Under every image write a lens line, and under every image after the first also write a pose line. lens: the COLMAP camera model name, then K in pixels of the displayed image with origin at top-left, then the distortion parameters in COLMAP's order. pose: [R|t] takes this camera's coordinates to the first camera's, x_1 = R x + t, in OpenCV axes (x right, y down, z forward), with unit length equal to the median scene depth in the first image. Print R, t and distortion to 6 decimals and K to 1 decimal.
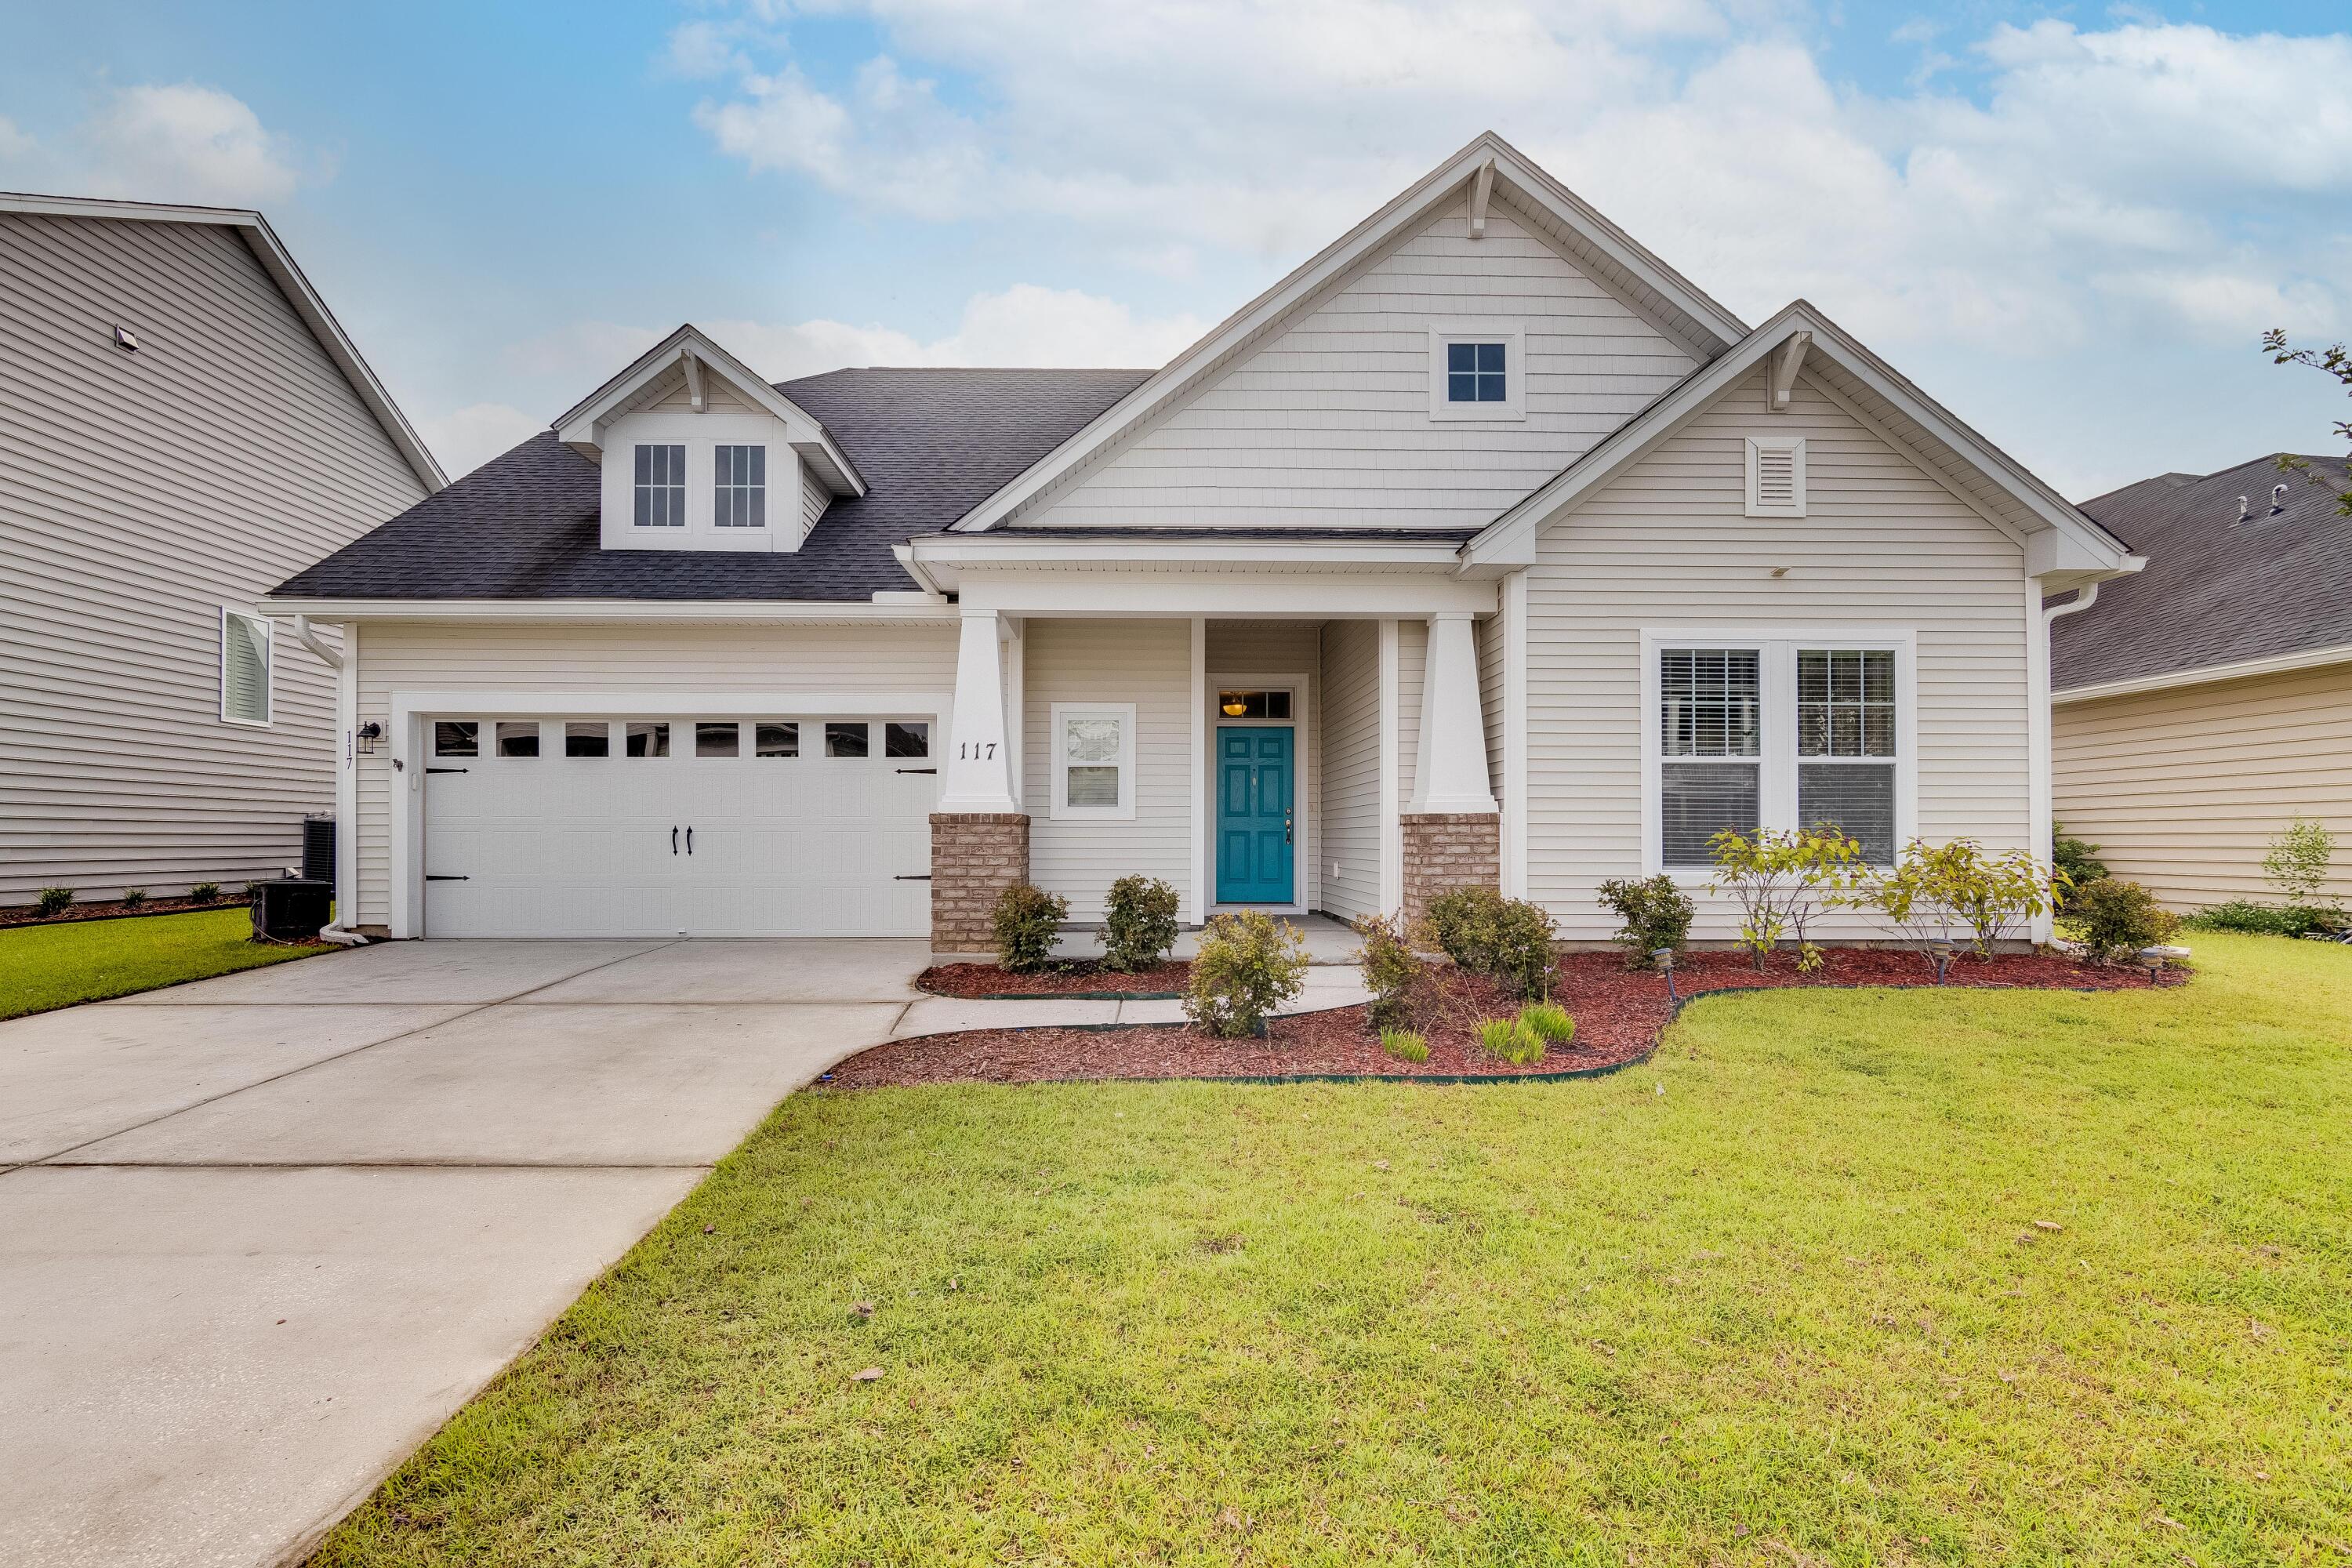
lens RADIAL K [[1145.5, 0, 1147.6], [0, 1145.5, 822.9], [0, 0, 1]] dist [-0.003276, 0.000164]
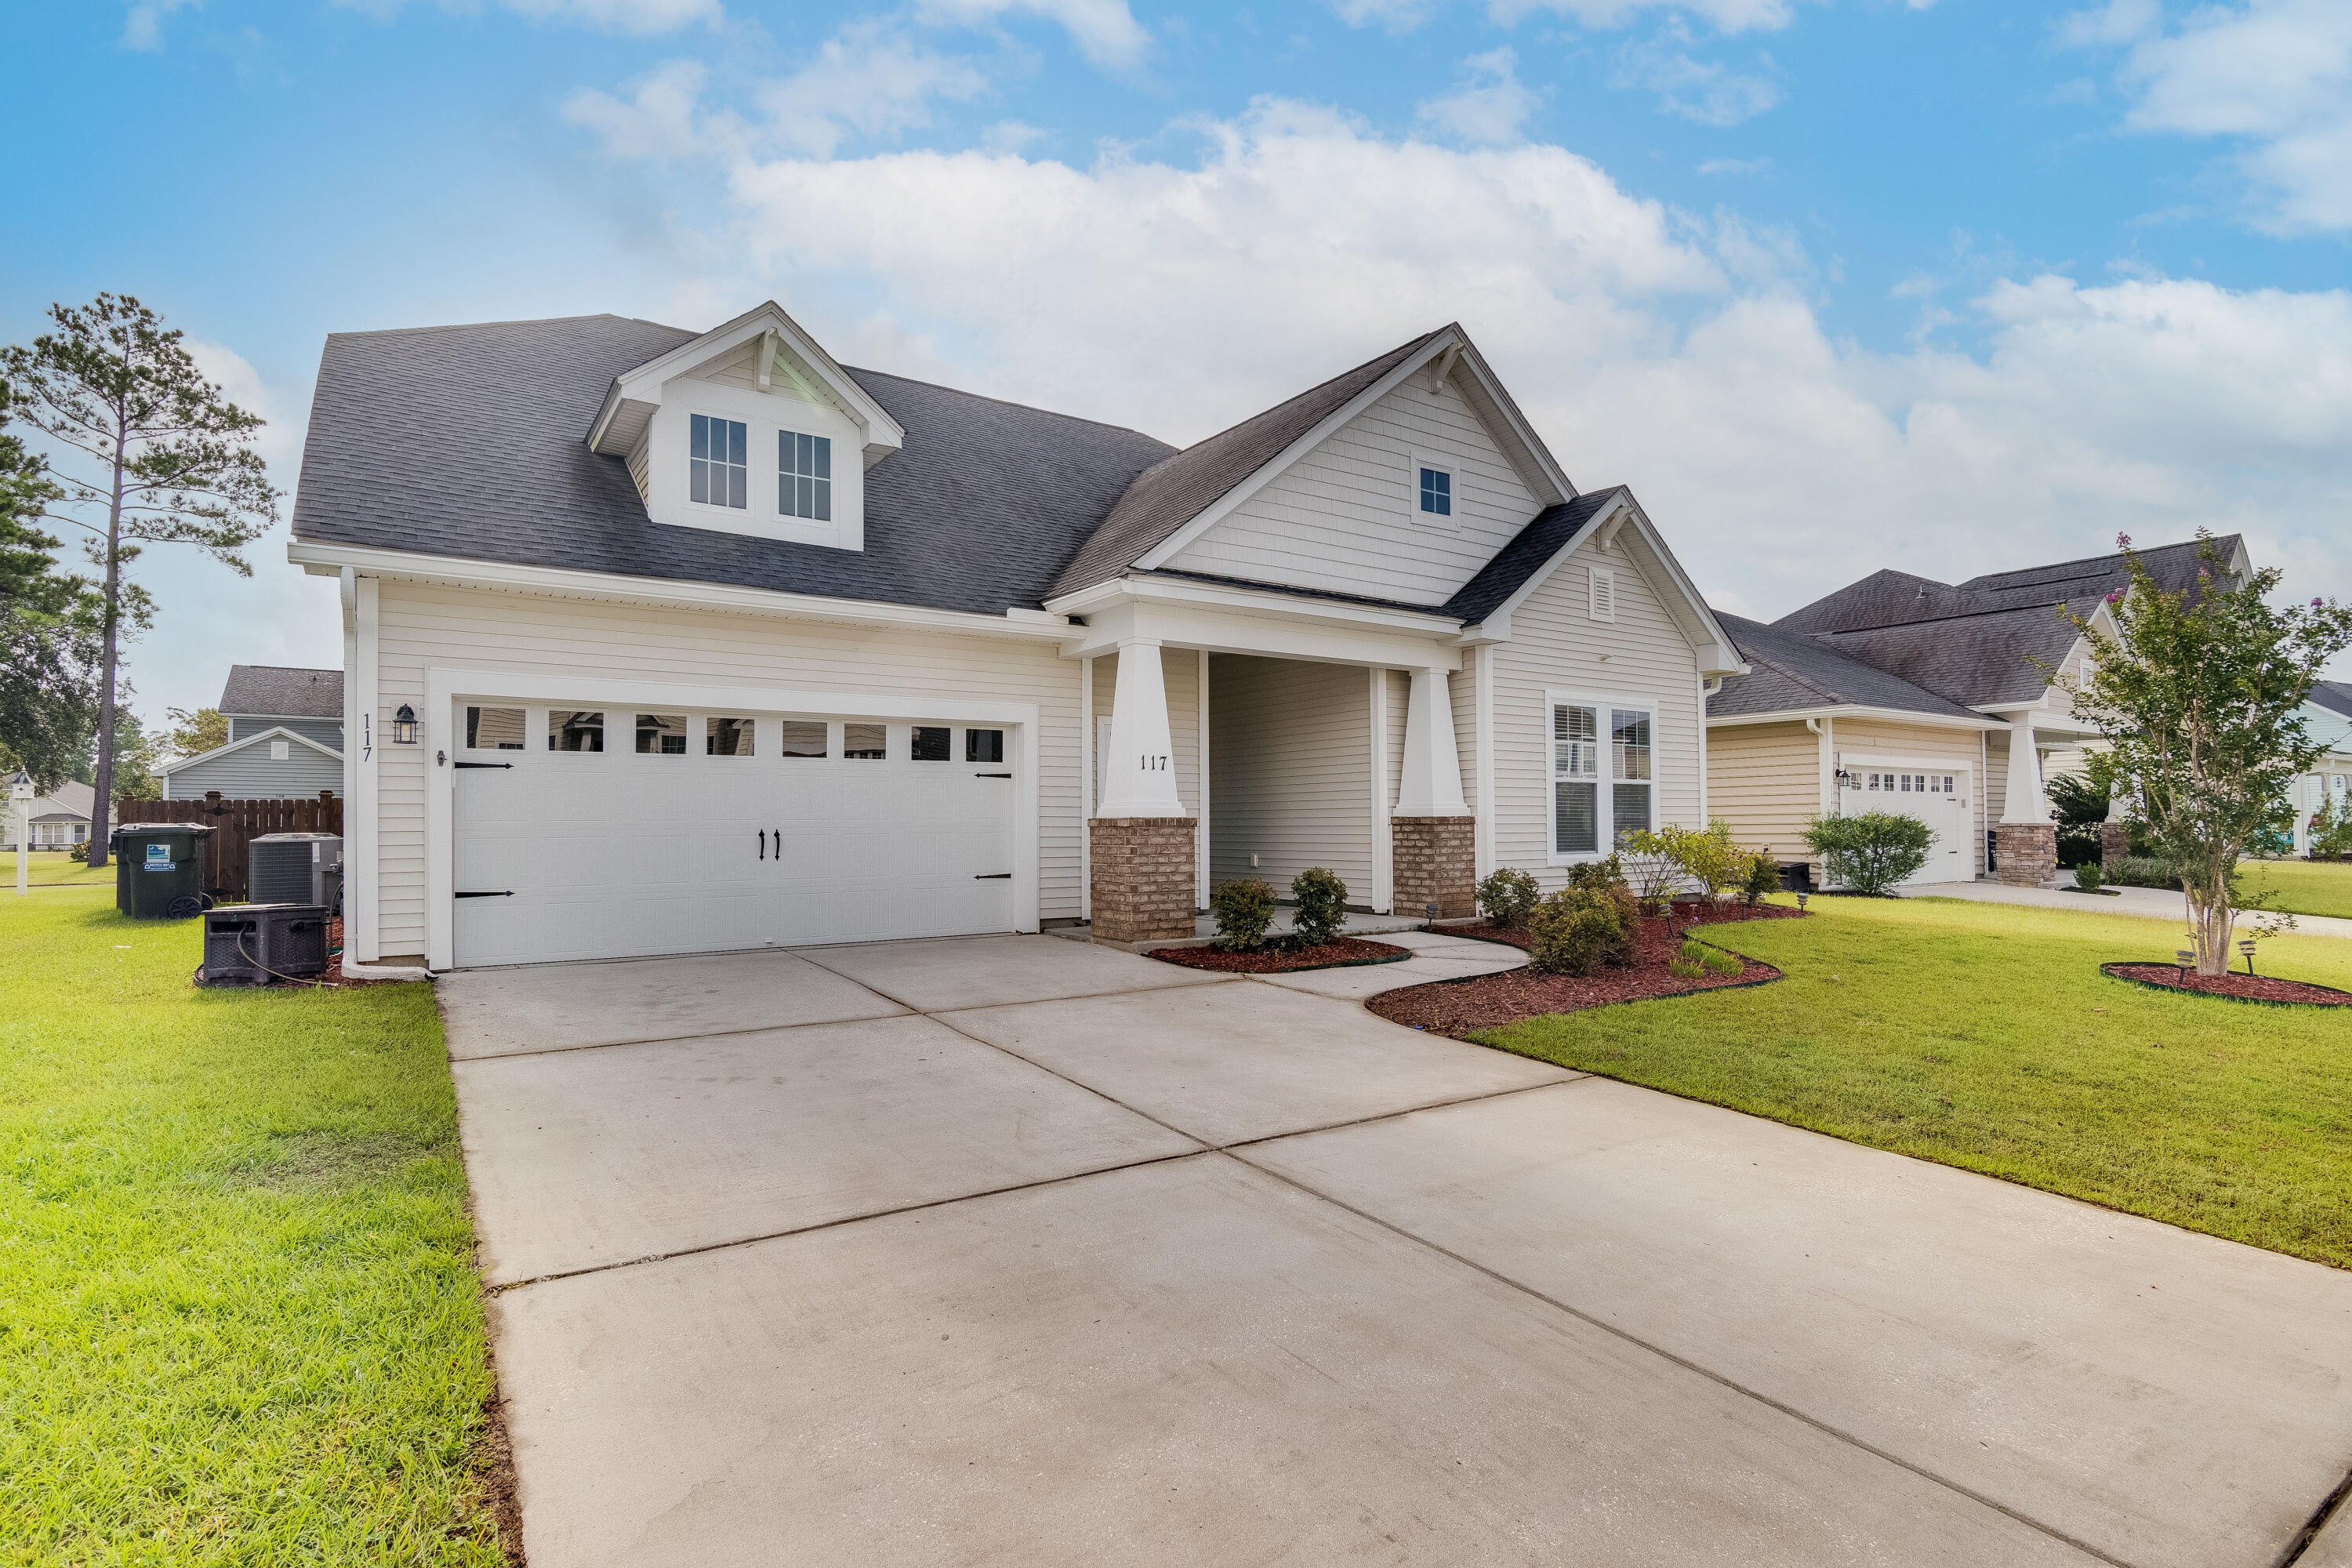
lens RADIAL K [[1145.5, 0, 1159.5], [0, 1145.5, 794.8], [0, 0, 1]] dist [-0.003276, 0.000164]
pose [[0.841218, 0.007545, 0.540643, -0.697381], [-0.000459, 0.999912, -0.013240, -0.014413], [-0.540696, 0.010890, 0.841148, 0.034651]]
